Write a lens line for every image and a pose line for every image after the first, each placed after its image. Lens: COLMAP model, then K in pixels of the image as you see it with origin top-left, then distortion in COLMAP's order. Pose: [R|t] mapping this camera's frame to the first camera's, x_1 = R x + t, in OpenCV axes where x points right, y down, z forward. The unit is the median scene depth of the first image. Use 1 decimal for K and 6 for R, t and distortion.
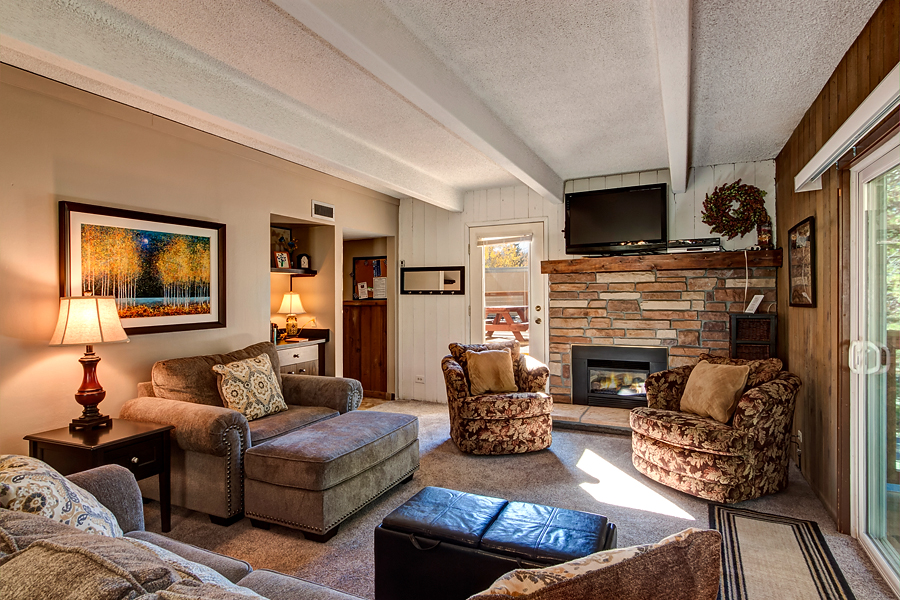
lens RADIAL K [[487.6, 0, 446.4], [0, 487.6, 296.6], [0, 0, 1]] dist [-0.001385, -0.000676]
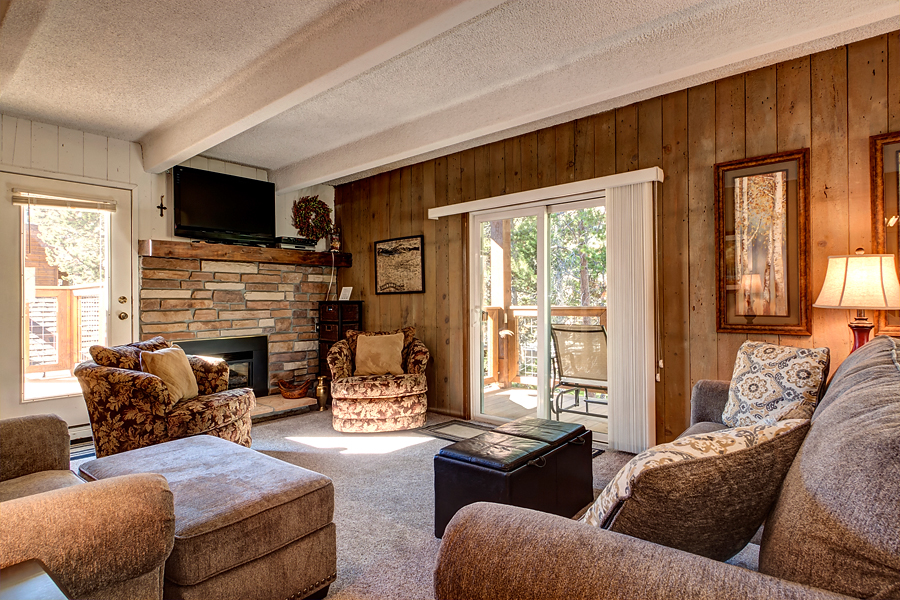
lens RADIAL K [[487.6, 0, 444.4], [0, 487.6, 297.9], [0, 0, 1]] dist [-0.001385, -0.000676]
pose [[0.249400, 0.013360, 0.968308, -0.507321], [0.006365, 0.999861, -0.015435, 0.042218], [-0.968380, 0.010013, 0.249280, 0.360748]]
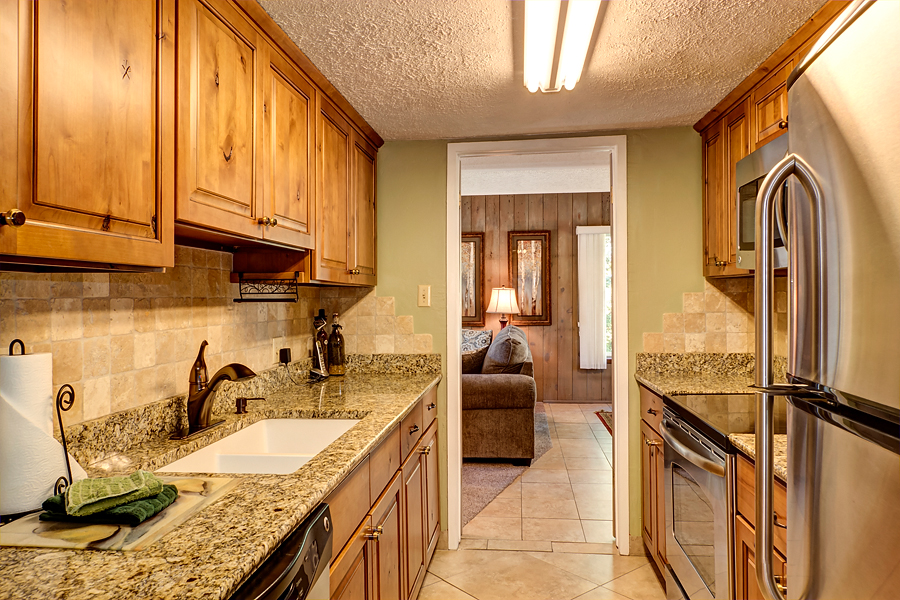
lens RADIAL K [[655.7, 0, 448.7], [0, 655.7, 297.0], [0, 0, 1]] dist [0.001787, 0.000064]
pose [[-0.345693, 0.003980, 0.938339, -1.311679], [0.009871, 0.999951, -0.000604, 0.009816], [-0.938296, 0.009054, -0.345715, 0.720739]]
